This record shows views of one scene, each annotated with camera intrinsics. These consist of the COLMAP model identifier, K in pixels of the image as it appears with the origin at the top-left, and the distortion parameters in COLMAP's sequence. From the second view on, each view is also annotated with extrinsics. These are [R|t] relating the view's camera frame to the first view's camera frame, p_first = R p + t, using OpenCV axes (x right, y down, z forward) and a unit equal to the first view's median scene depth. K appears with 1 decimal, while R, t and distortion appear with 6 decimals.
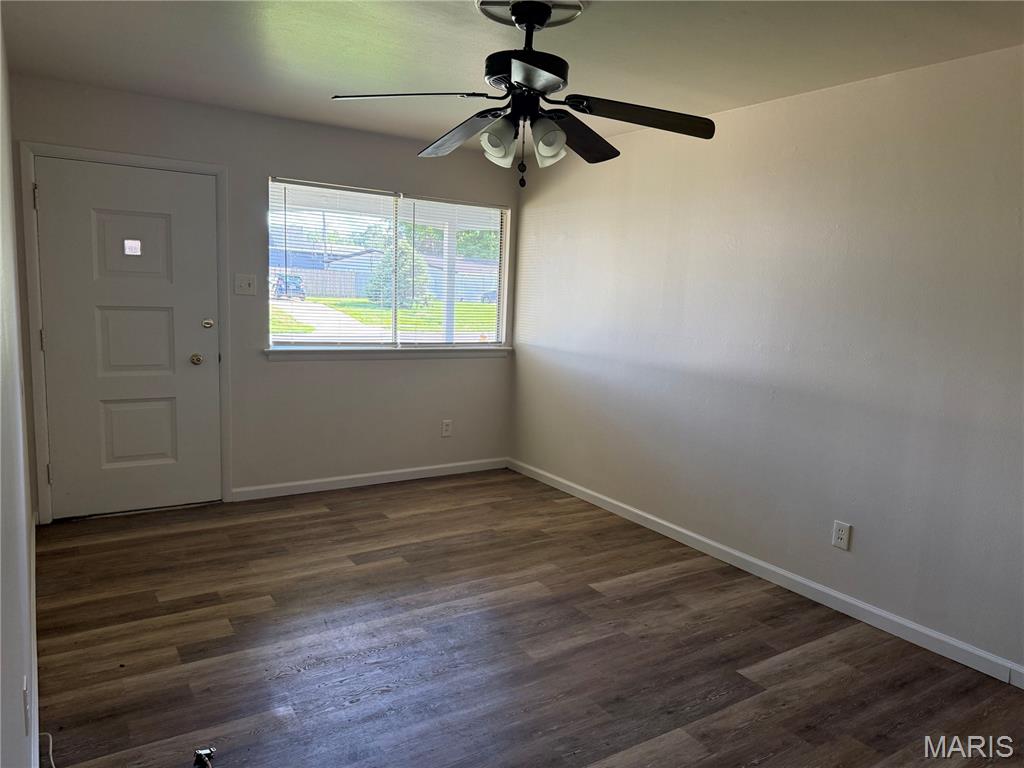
lens RADIAL K [[695.3, 0, 512.4], [0, 695.3, 385.2], [0, 0, 1]] dist [0.014071, -0.023185]
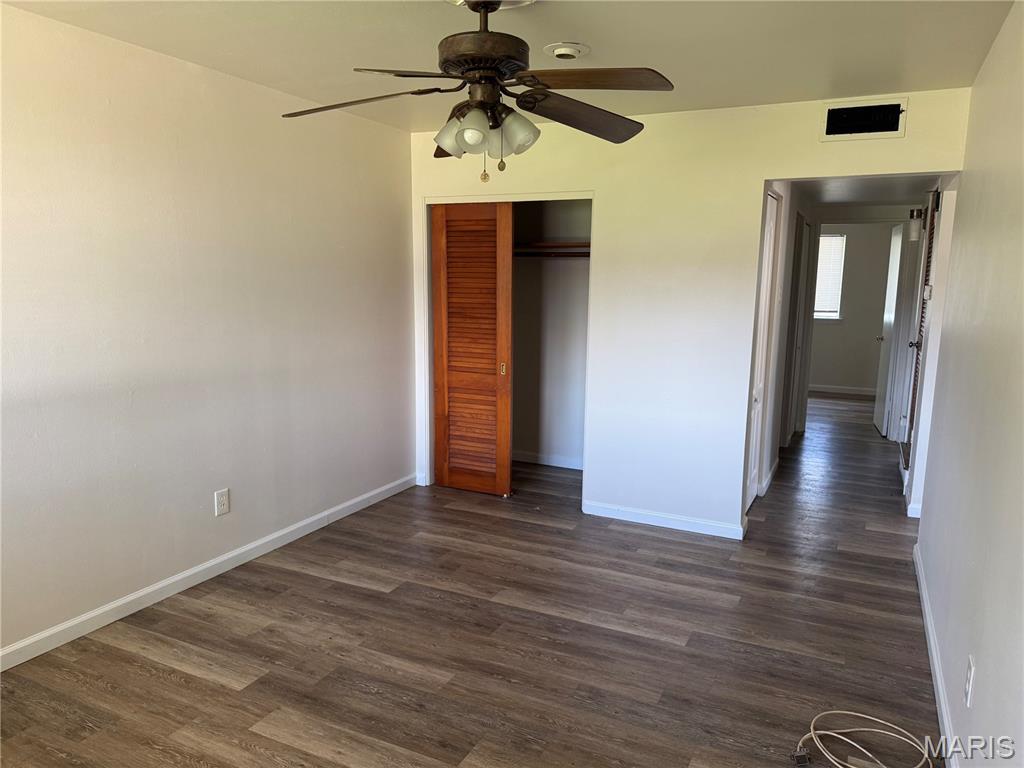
lens RADIAL K [[695.3, 0, 505.7], [0, 695.3, 393.1], [0, 0, 1]] dist [0.014071, -0.023185]
pose [[-0.500251, -0.186469, 0.845564, -0.654937], [0.083956, 0.961490, 0.261704, -0.200905], [-0.861801, 0.201908, -0.465331, 1.147431]]
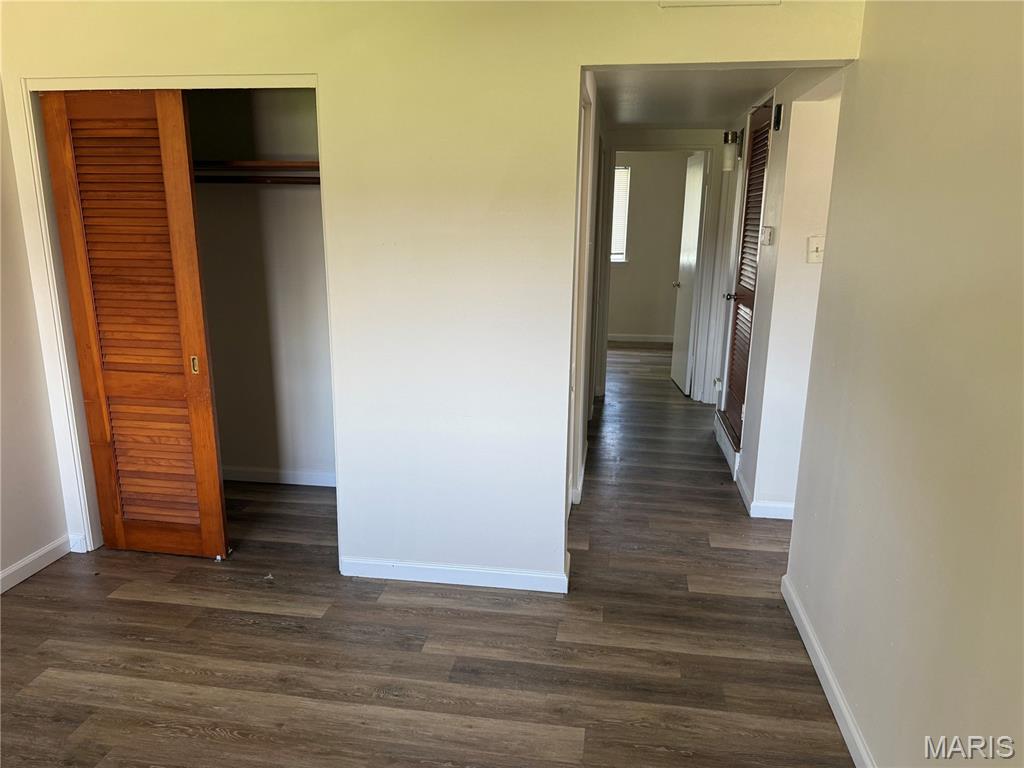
lens RADIAL K [[695.3, 0, 521.1], [0, 695.3, 389.3], [0, 0, 1]] dist [0.014071, -0.023185]
pose [[-0.756394, -0.206776, 0.620574, -0.305158], [0.045206, 0.929928, 0.364953, -0.153570], [-0.652553, 0.304102, -0.694044, 0.823577]]
